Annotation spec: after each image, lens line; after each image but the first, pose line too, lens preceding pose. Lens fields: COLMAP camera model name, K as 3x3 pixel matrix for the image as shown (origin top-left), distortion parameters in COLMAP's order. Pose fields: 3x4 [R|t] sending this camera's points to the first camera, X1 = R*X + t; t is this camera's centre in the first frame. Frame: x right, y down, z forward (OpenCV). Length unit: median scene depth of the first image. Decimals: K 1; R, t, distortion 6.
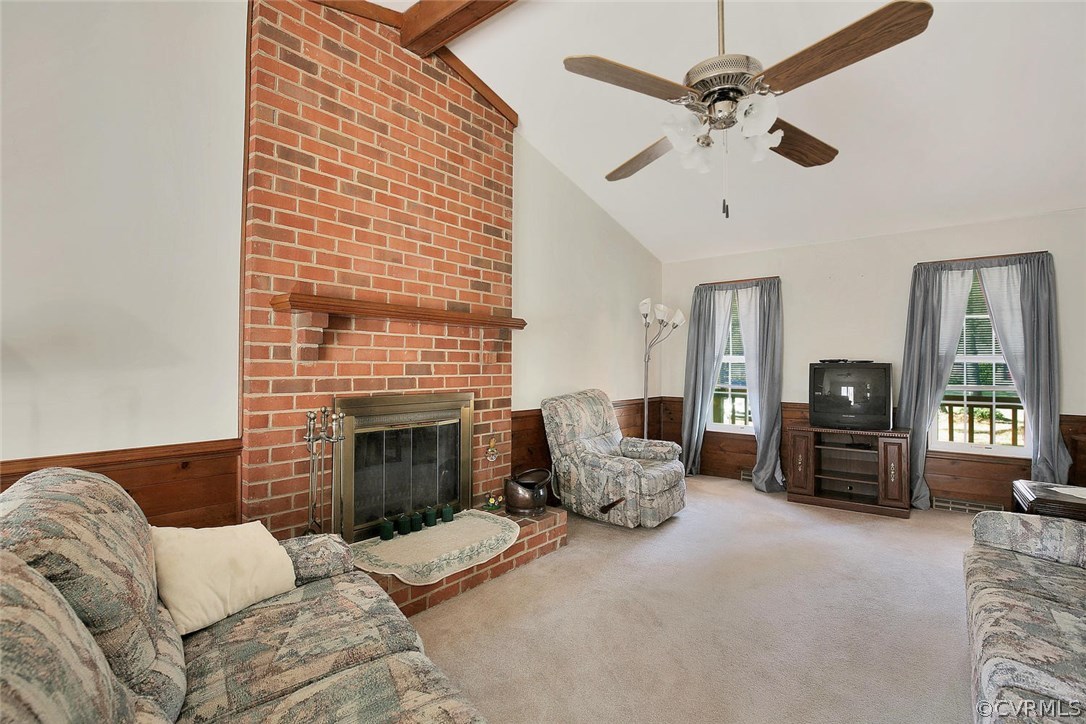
lens RADIAL K [[496.4, 0, 549.6], [0, 496.4, 360.9], [0, 0, 1]] dist [-0.035568, 0.006444]
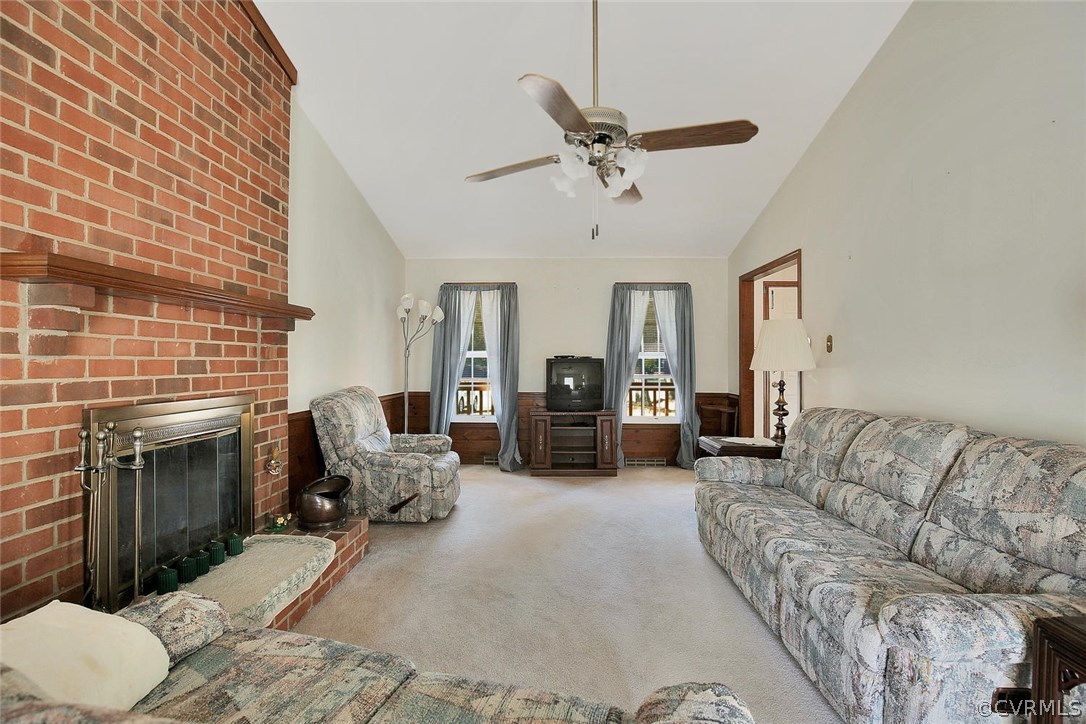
lens RADIAL K [[496.4, 0, 549.6], [0, 496.4, 360.9], [0, 0, 1]] dist [-0.035568, 0.006444]
pose [[0.794718, -0.003462, 0.606970, -0.257559], [-0.002703, 0.999954, 0.009242, -0.000711], [-0.606973, -0.008985, 0.794671, 0.051949]]
